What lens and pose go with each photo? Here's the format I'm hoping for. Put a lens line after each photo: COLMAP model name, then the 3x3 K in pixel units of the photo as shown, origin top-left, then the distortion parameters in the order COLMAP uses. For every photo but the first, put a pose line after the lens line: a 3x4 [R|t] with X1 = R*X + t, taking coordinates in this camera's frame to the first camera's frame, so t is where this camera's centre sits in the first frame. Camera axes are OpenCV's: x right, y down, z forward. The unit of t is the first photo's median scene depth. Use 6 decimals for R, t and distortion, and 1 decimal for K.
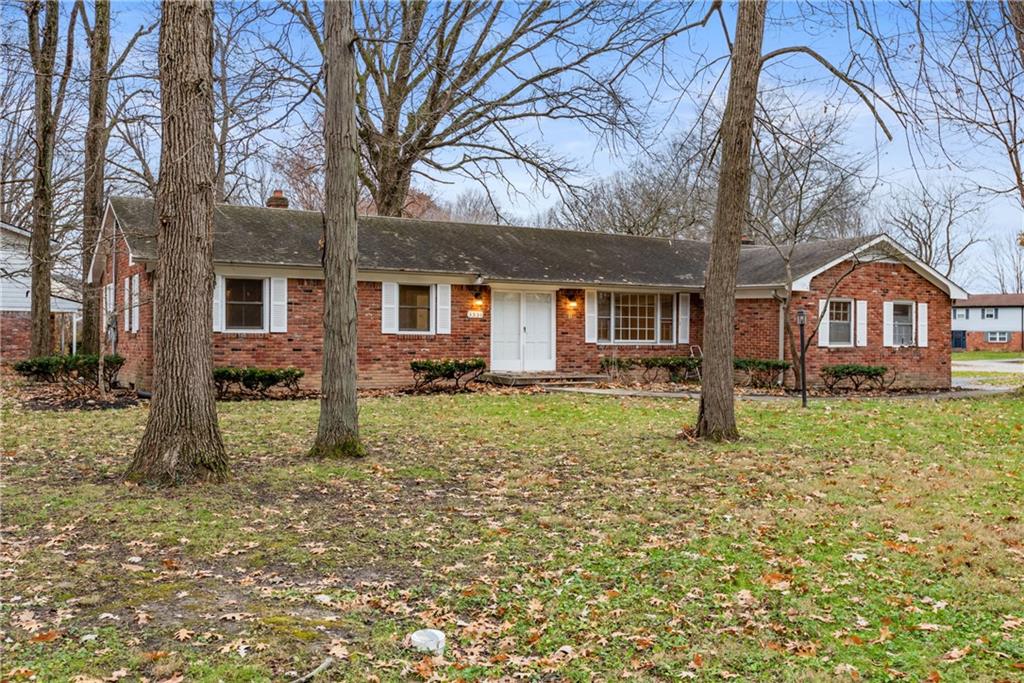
lens RADIAL K [[990.9, 0, 513.4], [0, 990.9, 341.2], [0, 0, 1]] dist [0.032211, 0.000000]
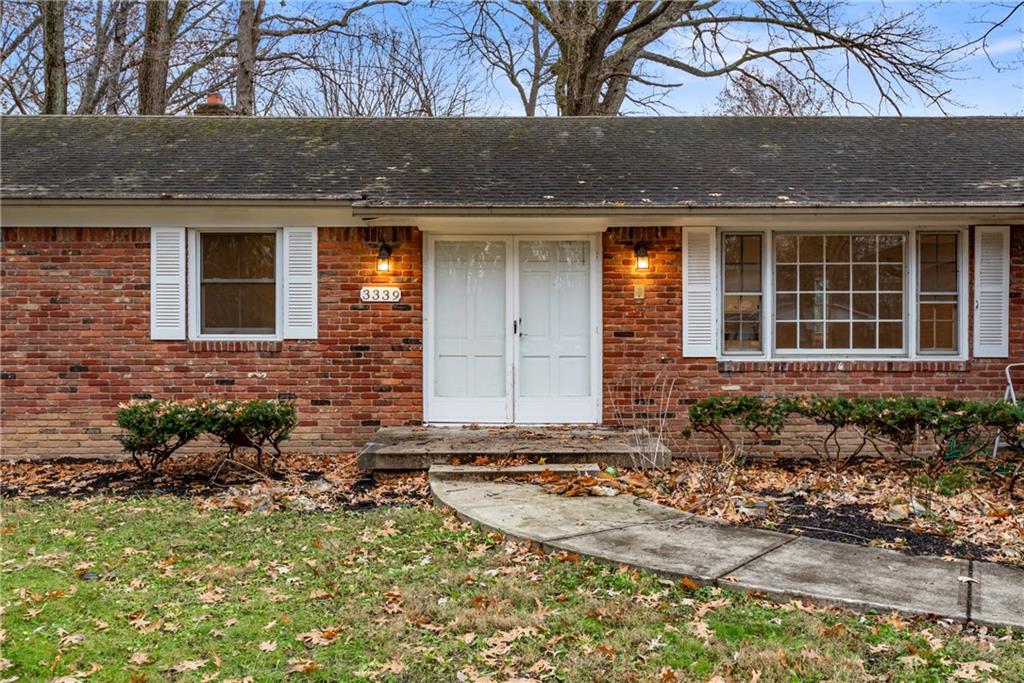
lens RADIAL K [[990.9, 0, 510.5], [0, 990.9, 337.6], [0, 0, 1]] dist [0.032211, 0.000000]
pose [[0.867311, -0.007389, -0.497712, 0.217649], [0.006672, 0.999973, -0.003218, -0.005538], [0.497722, -0.000530, 0.867336, 0.614675]]
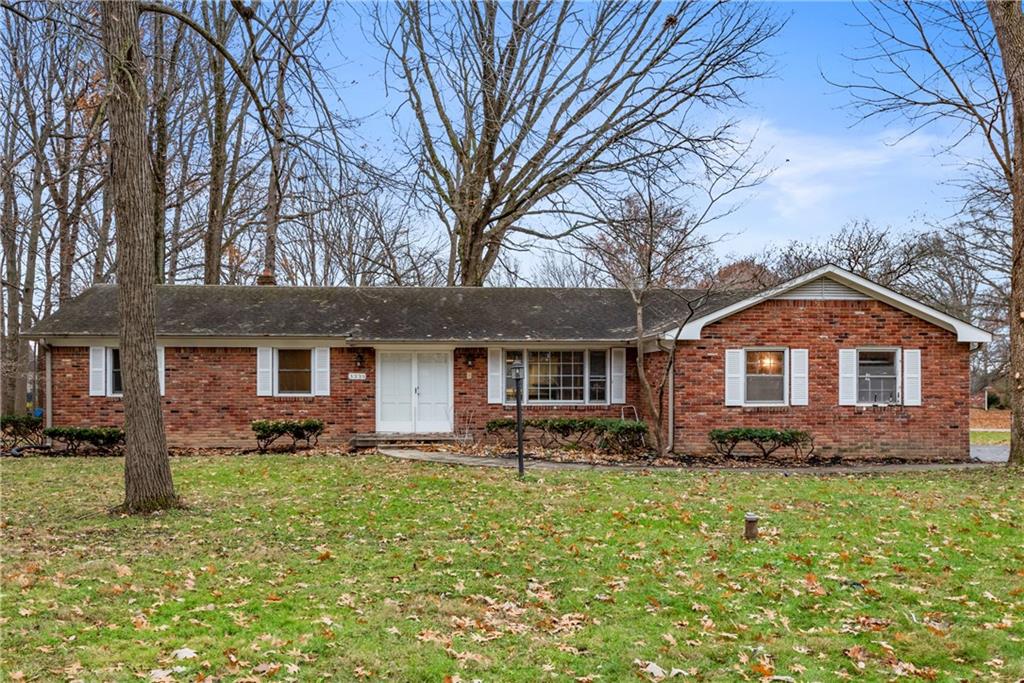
lens RADIAL K [[873.9, 0, 487.0], [0, 873.9, 400.5], [0, 0, 1]] dist [0.030299, -0.007557]
pose [[0.884515, -0.009026, -0.466424, 0.469468], [0.006334, 0.999953, -0.007339, 0.005007], [0.466468, 0.003537, 0.884531, 0.257893]]
